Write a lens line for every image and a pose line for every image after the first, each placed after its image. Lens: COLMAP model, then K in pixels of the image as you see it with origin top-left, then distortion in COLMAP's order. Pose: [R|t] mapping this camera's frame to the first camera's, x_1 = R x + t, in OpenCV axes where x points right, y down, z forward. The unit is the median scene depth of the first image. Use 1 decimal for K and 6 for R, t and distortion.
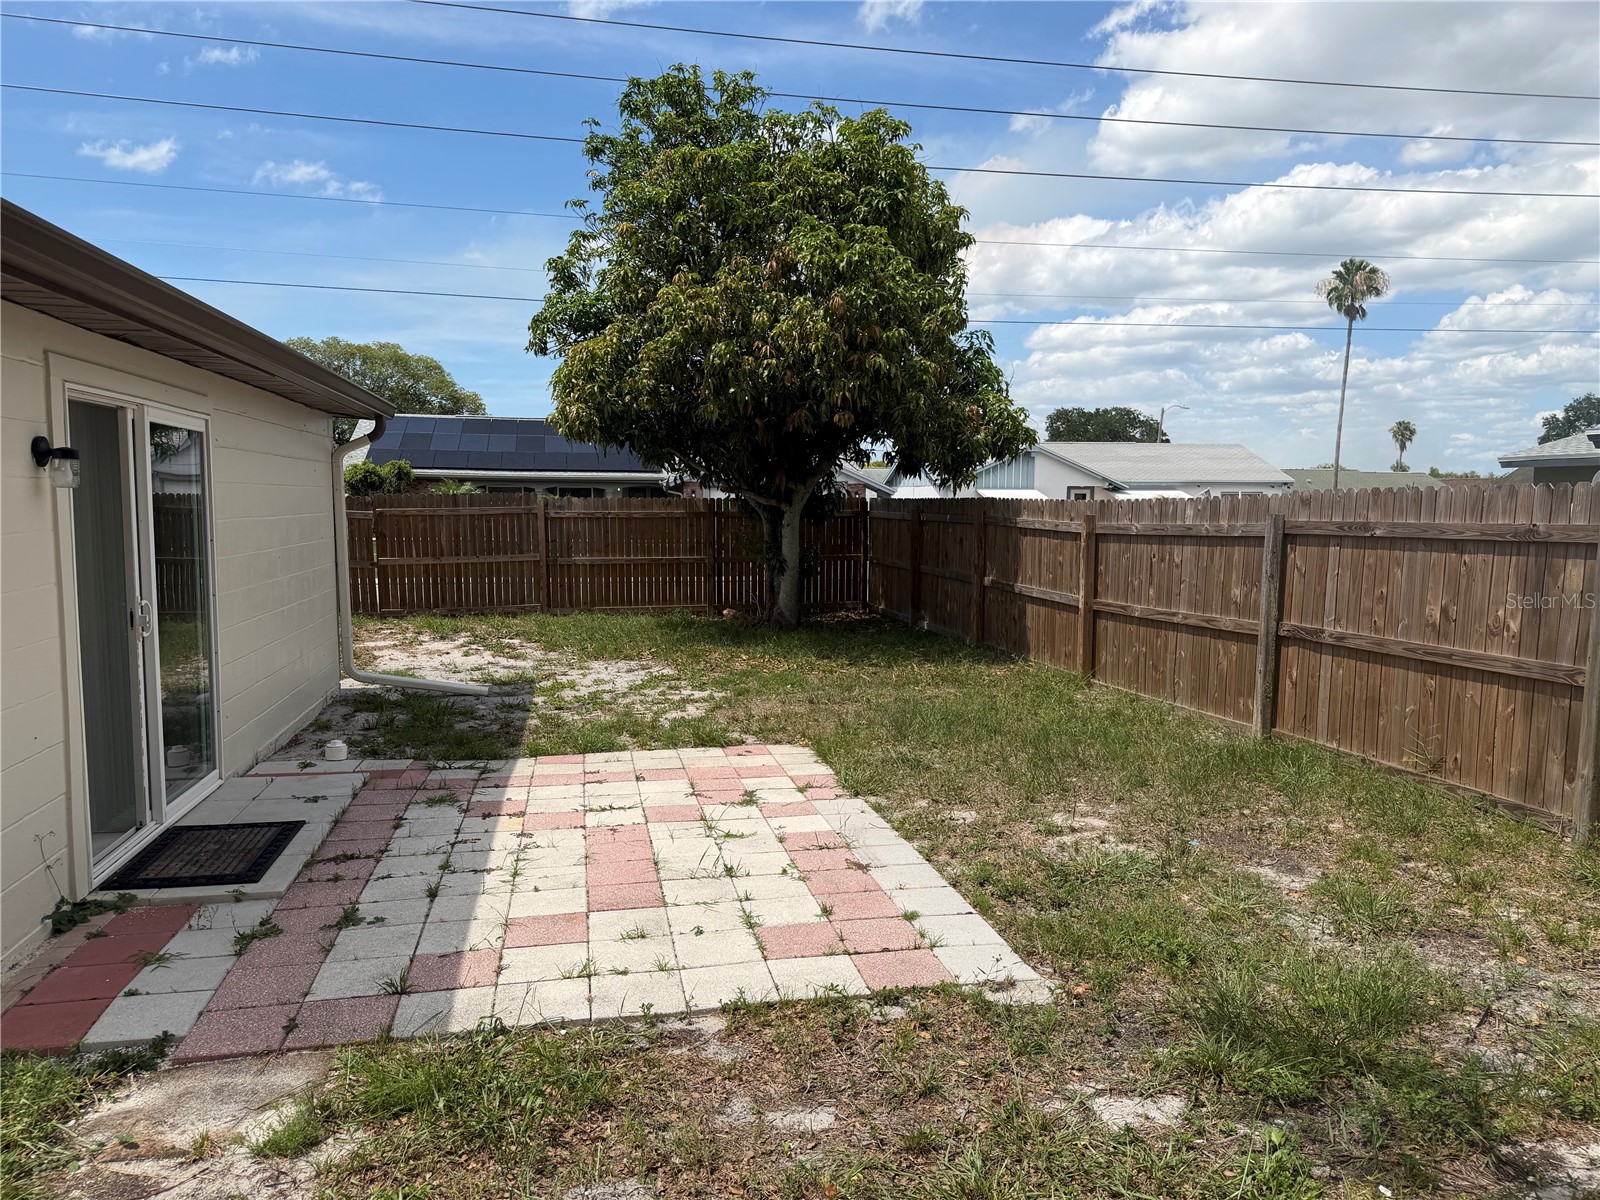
lens RADIAL K [[1109.8, 0, 785.0], [0, 1109.8, 609.5], [0, 0, 1]] dist [0.018624, -0.011779]
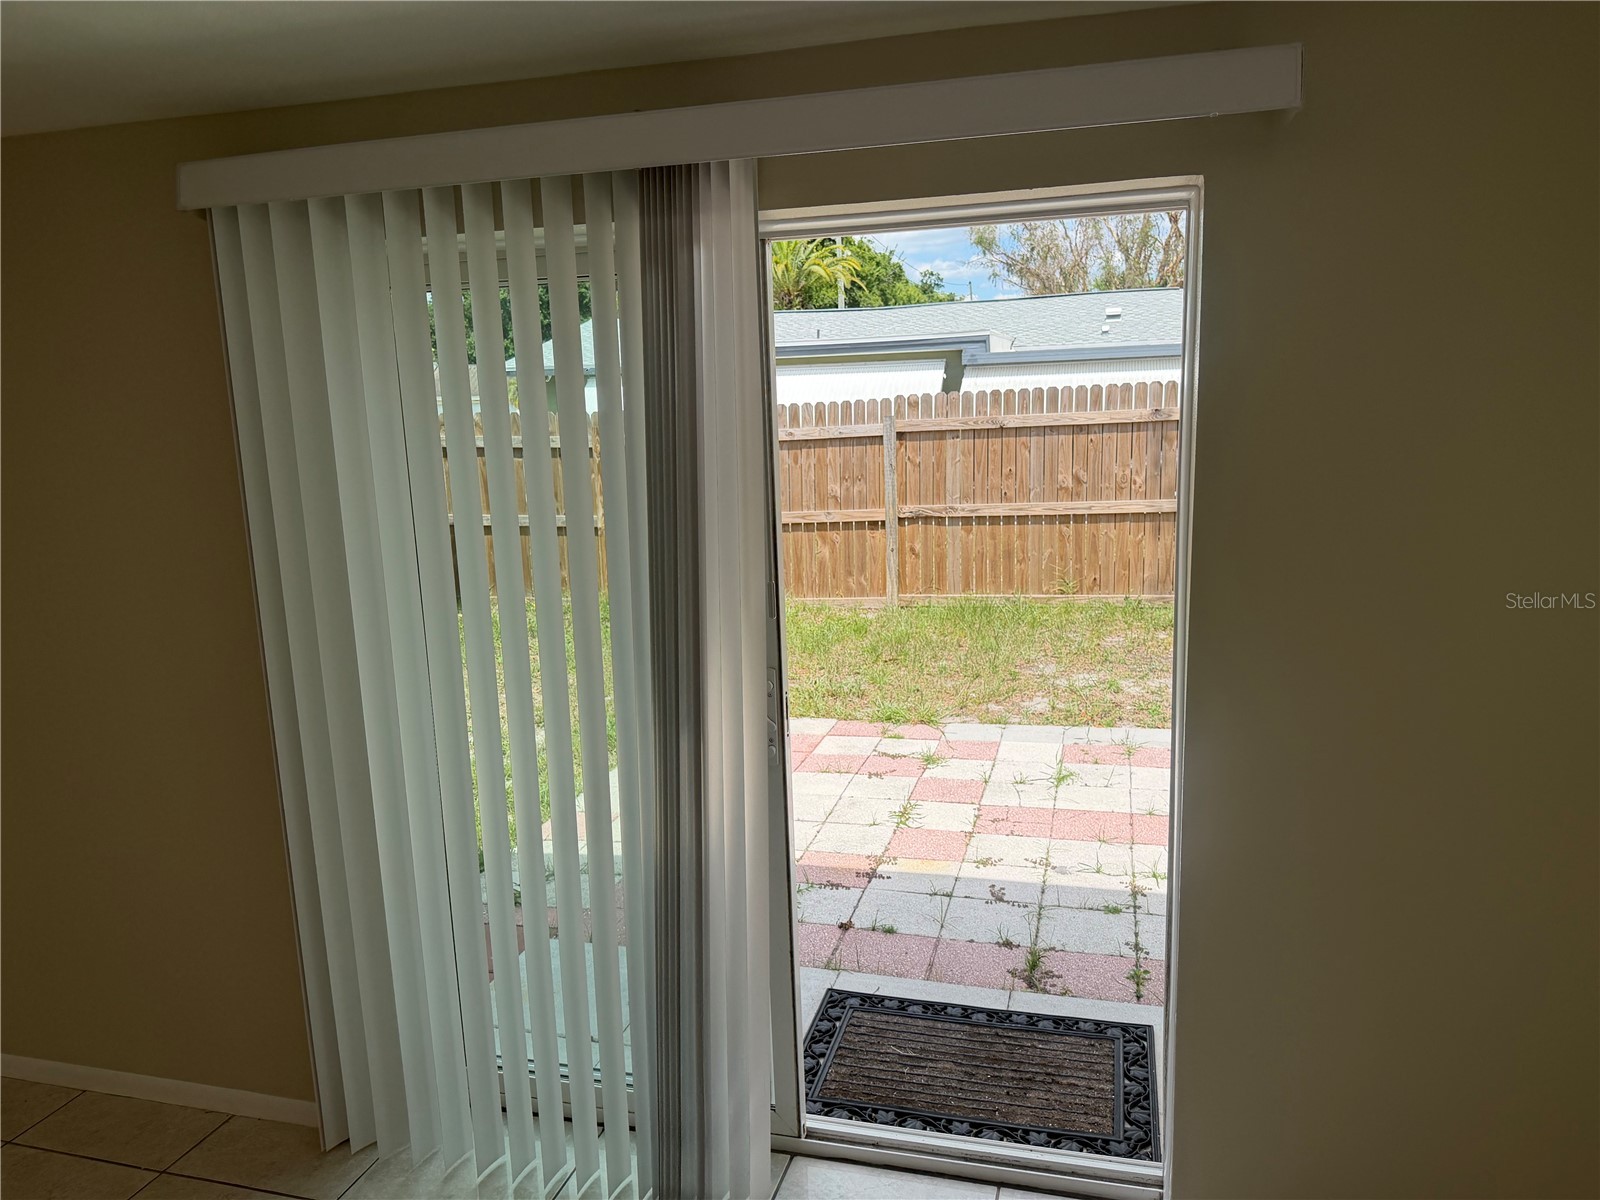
lens RADIAL K [[1109.8, 0, 795.1], [0, 1109.8, 609.0], [0, 0, 1]] dist [0.018624, -0.011779]
pose [[0.484928, -0.191038, 0.853434, -0.814137], [0.129622, 0.980772, 0.145889, -0.087242], [-0.864895, 0.039878, 0.500367, 0.636902]]
